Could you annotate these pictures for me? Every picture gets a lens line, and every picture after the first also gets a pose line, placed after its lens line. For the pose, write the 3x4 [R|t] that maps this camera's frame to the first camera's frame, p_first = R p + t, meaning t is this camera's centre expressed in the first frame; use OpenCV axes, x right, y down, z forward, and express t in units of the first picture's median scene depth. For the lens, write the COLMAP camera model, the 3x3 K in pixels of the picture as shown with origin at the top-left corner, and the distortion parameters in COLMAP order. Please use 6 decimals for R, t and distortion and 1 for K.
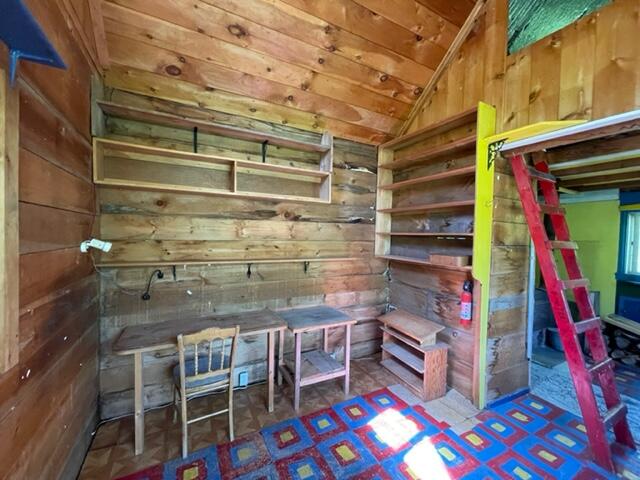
lens RADIAL K [[259.5, 0, 317.3], [0, 259.5, 243.5], [0, 0, 1]] dist [-0.000592, 0.000116]
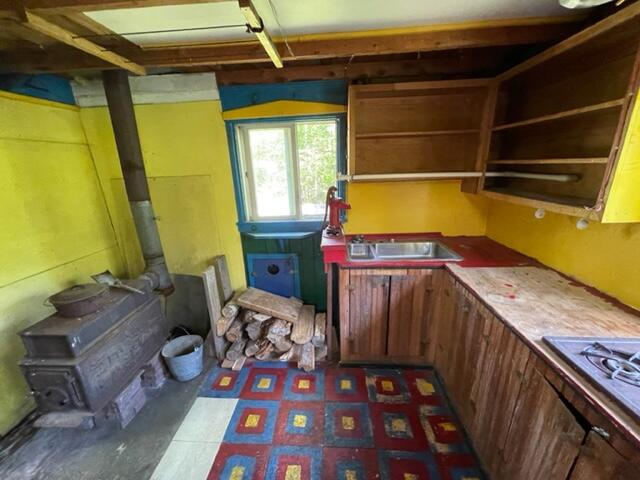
lens RADIAL K [[259.5, 0, 317.3], [0, 259.5, 243.5], [0, 0, 1]] dist [-0.000592, 0.000116]
pose [[0.393176, -0.317087, 0.863058, 0.666766], [0.073183, 0.946468, 0.314393, -0.027308], [-0.916546, -0.060451, 0.395333, 0.568672]]
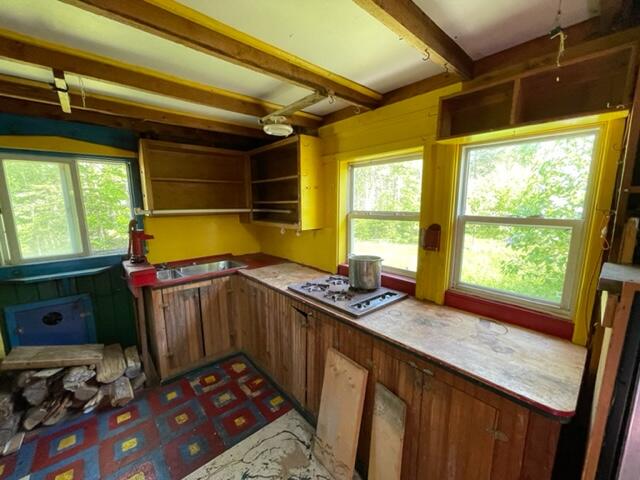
lens RADIAL K [[259.5, 0, 317.3], [0, 259.5, 243.5], [0, 0, 1]] dist [-0.000592, 0.000116]
pose [[-0.361901, -0.178673, 0.914934, 0.468646], [0.020206, 0.979726, 0.199318, -0.024959], [-0.931997, 0.090621, -0.350954, 0.576963]]
